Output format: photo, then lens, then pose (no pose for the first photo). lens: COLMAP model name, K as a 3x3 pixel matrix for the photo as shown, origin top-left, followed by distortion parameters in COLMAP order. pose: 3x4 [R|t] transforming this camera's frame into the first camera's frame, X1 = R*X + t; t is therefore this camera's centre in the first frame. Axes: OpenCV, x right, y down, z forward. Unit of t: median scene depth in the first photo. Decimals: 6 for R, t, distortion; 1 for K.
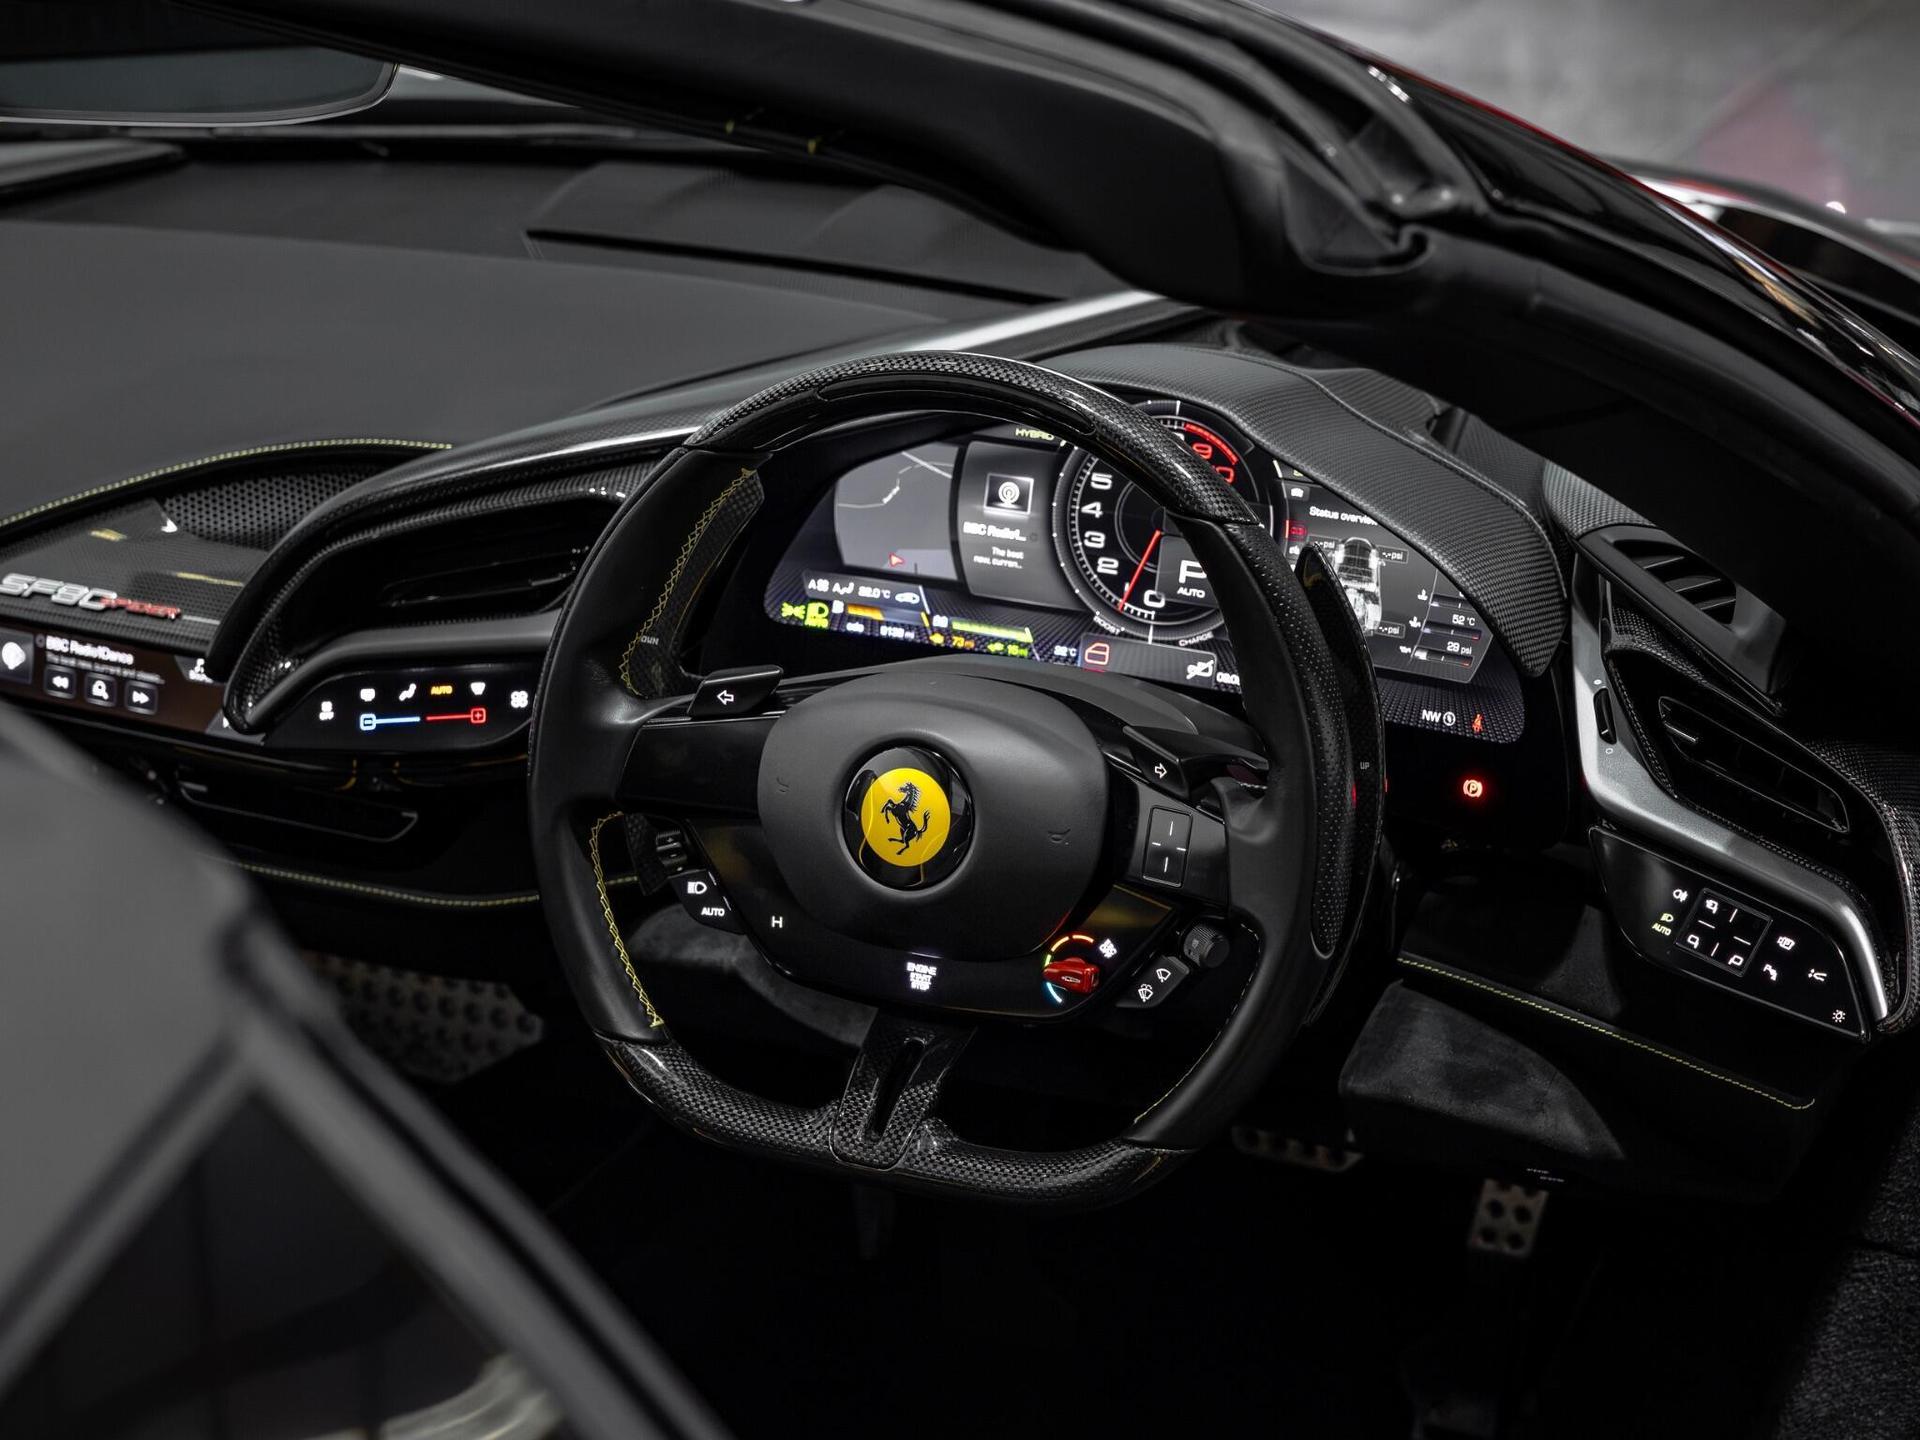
lens RADIAL K [[4073.6, 0, 960.0], [0, 4073.6, 720.0], [0, 0, 1]] dist [0.022774, -0.045030]
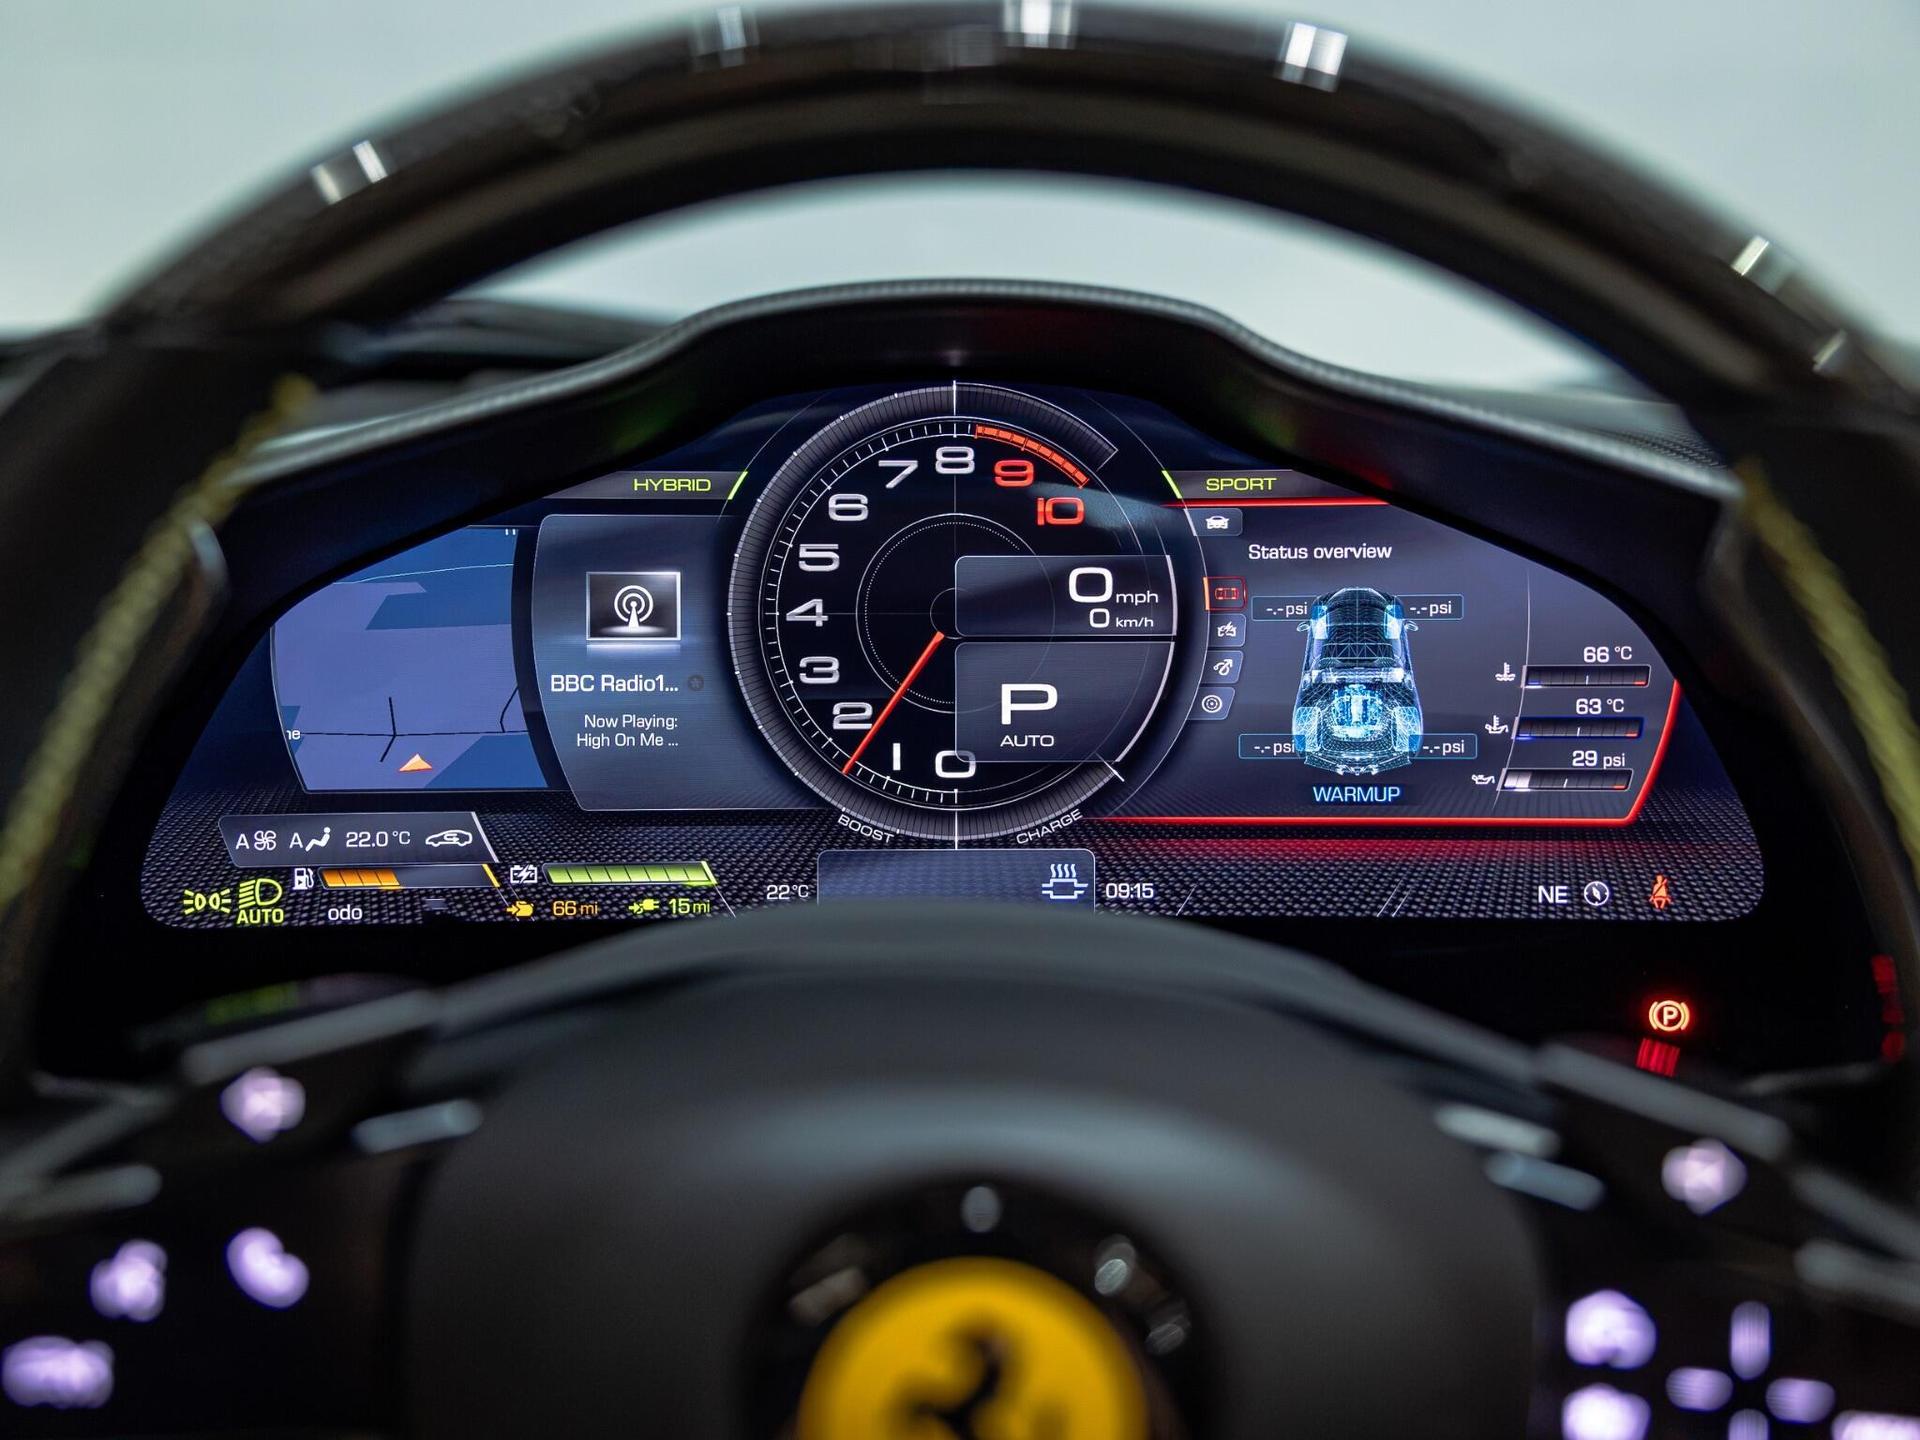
lens RADIAL K [[2139.9, 0, 960.0], [0, 2139.9, 720.0], [0, 0, 1]] dist [0.015481, 0.012806]
pose [[0.896129, -0.119627, 0.427366, -0.069116], [0.162722, 0.984487, -0.065631, -0.017101], [-0.412885, 0.128356, 0.901693, 0.748671]]
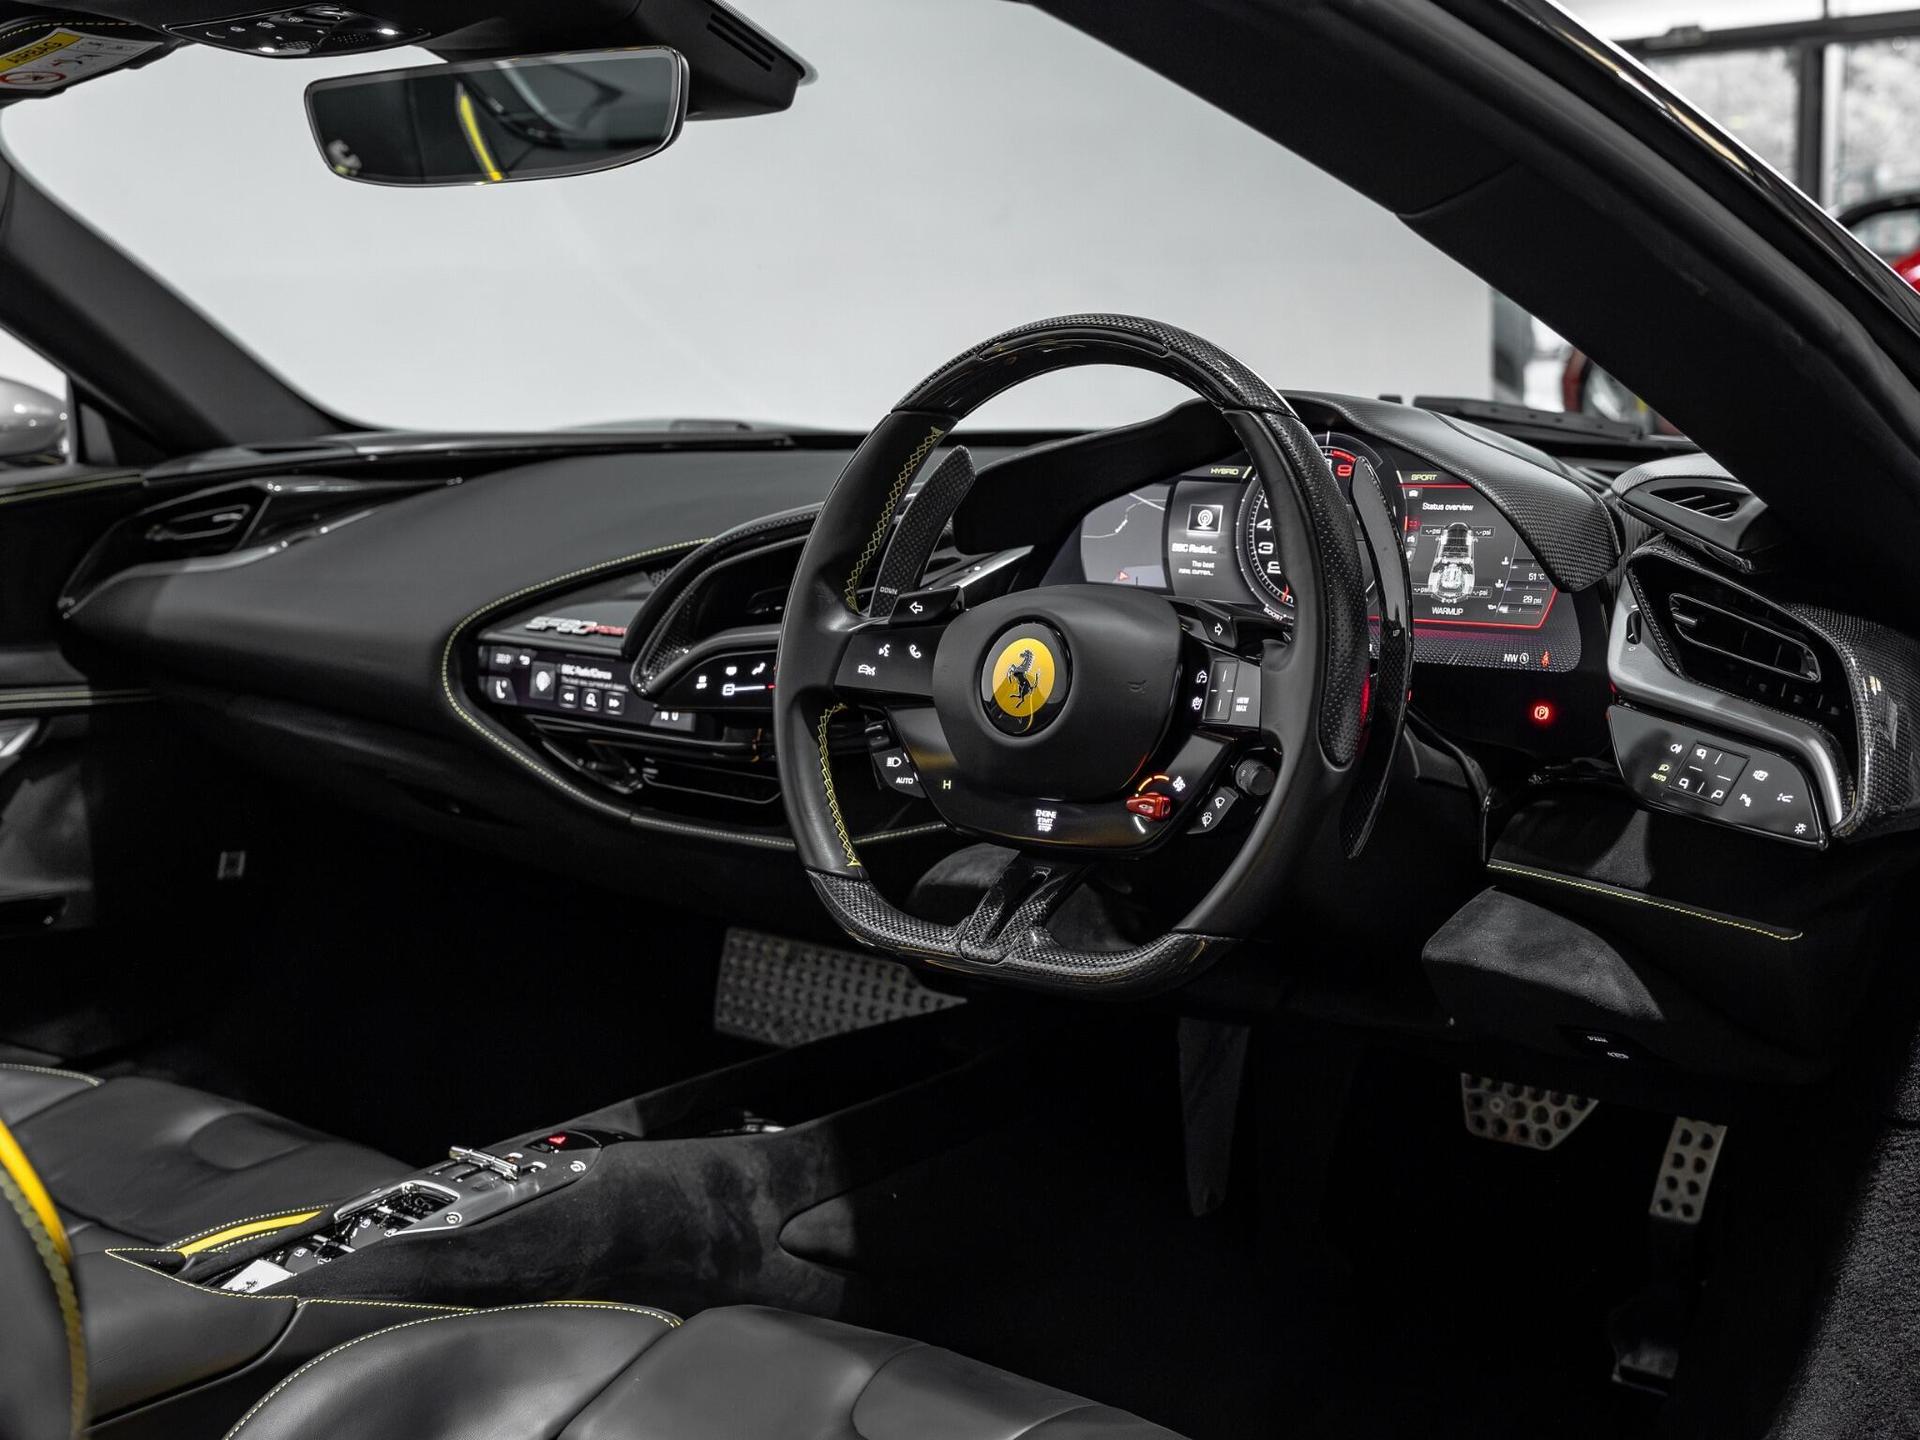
lens RADIAL K [[2432.5, 0, 960.0], [0, 2432.5, 720.0], [0, 0, 1]] dist [0.002038, 0.001721]
pose [[0.960566, 0.008286, -0.277930, 0.153902], [-0.058434, 0.983250, -0.172642, 0.146474], [0.271844, 0.182074, 0.944960, 0.264243]]
